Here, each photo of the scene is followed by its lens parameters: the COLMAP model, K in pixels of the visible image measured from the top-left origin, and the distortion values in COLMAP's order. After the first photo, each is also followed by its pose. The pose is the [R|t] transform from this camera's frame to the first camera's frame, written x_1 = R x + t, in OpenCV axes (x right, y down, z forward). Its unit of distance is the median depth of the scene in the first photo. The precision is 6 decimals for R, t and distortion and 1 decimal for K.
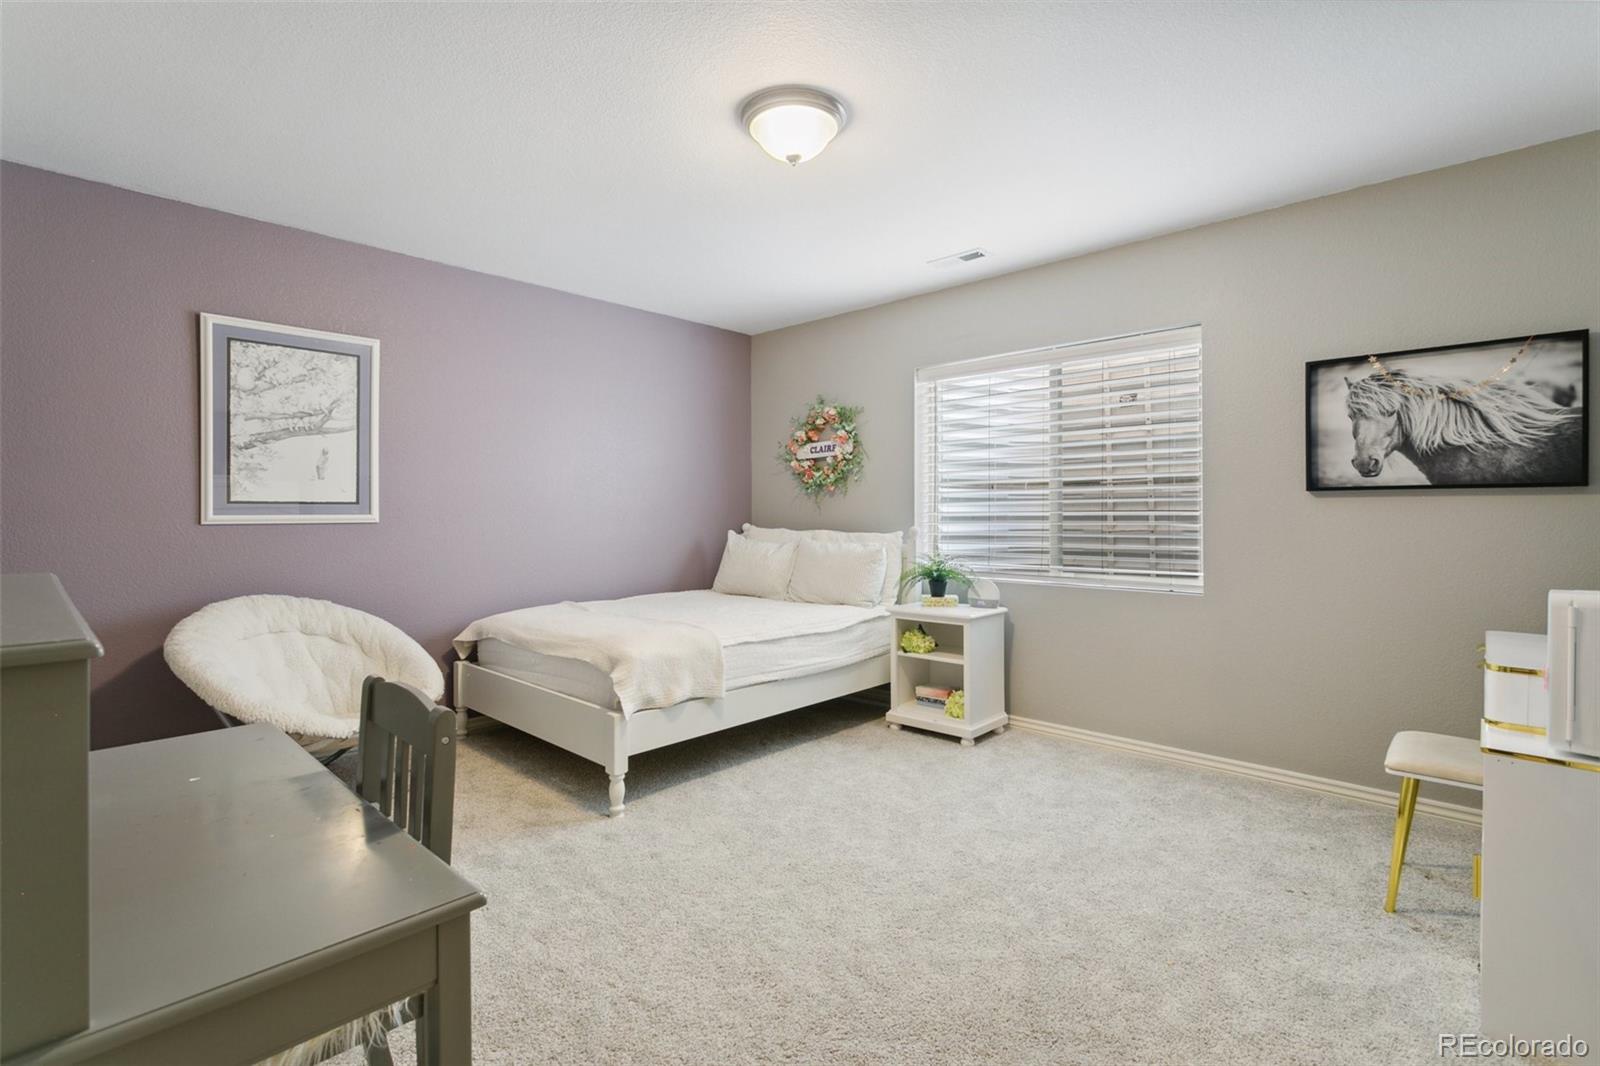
lens RADIAL K [[727.2, 0, 792.3], [0, 727.2, 519.5], [0, 0, 1]] dist [-0.001873, -0.000101]
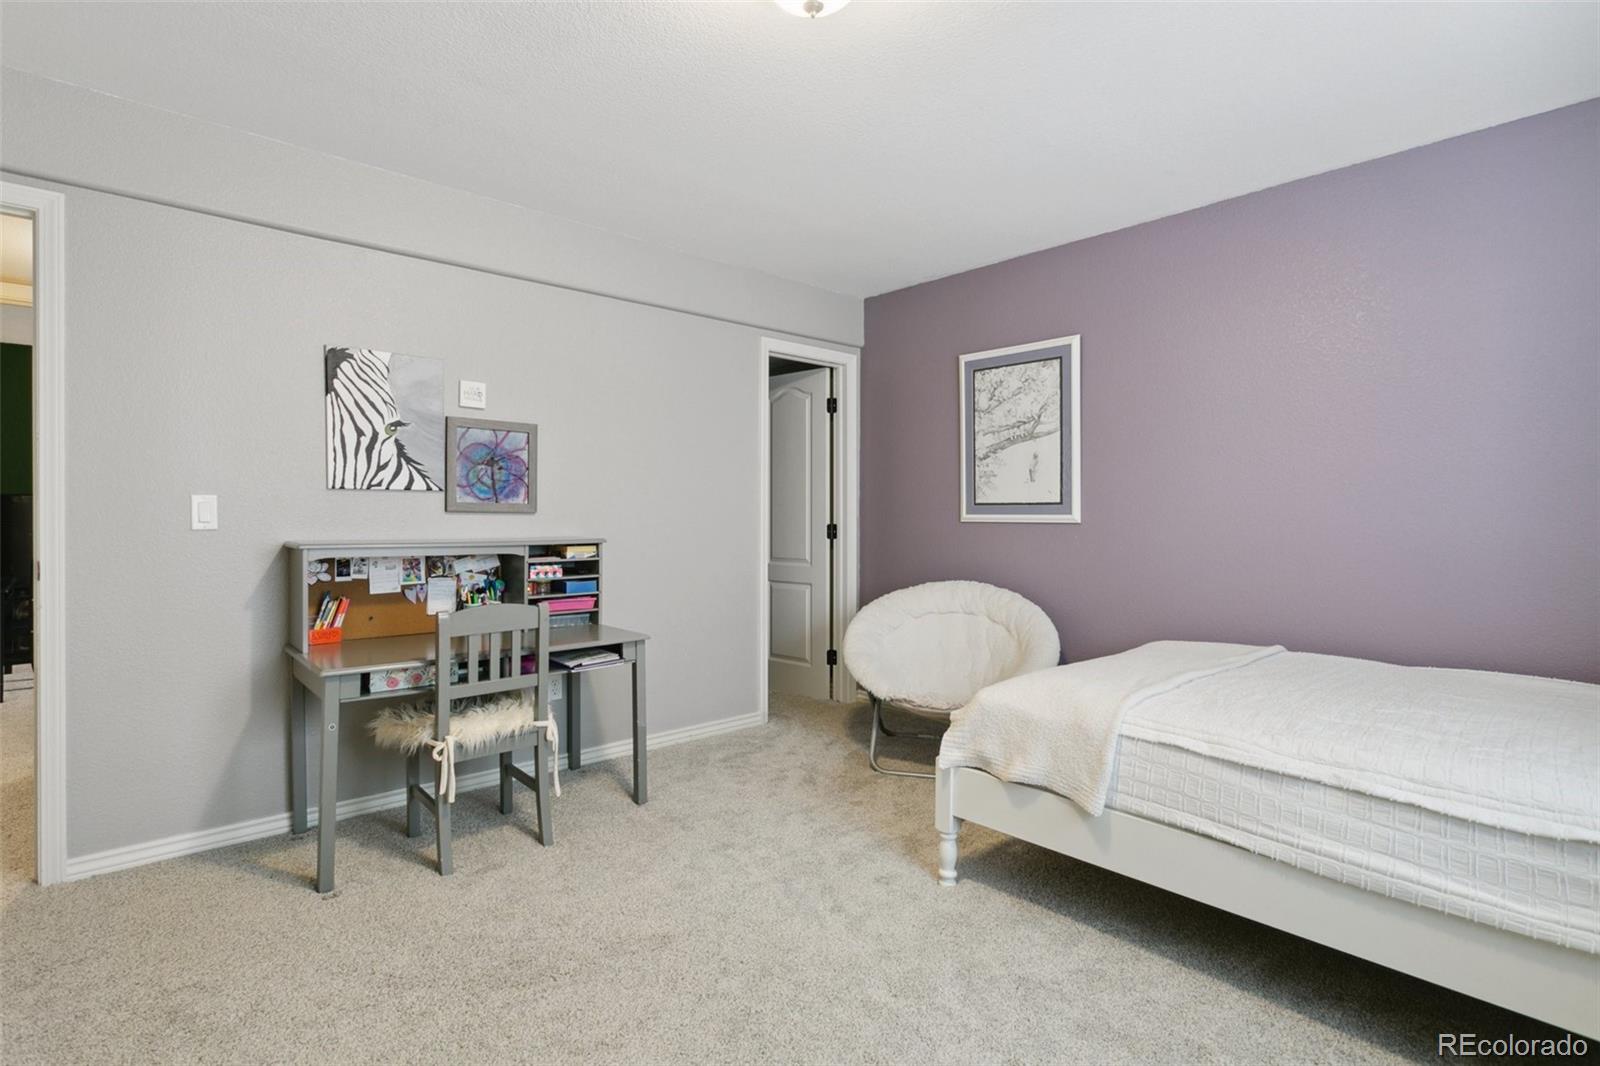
lens RADIAL K [[785.0, 0, 792.7], [0, 785.0, 530.3], [0, 0, 1]] dist [0.003416, 0.000357]
pose [[-0.066019, 0.021457, -0.997588, 0.539984], [-0.014535, 0.999642, 0.022463, -0.004524], [0.997712, 0.015983, -0.065684, 0.736643]]
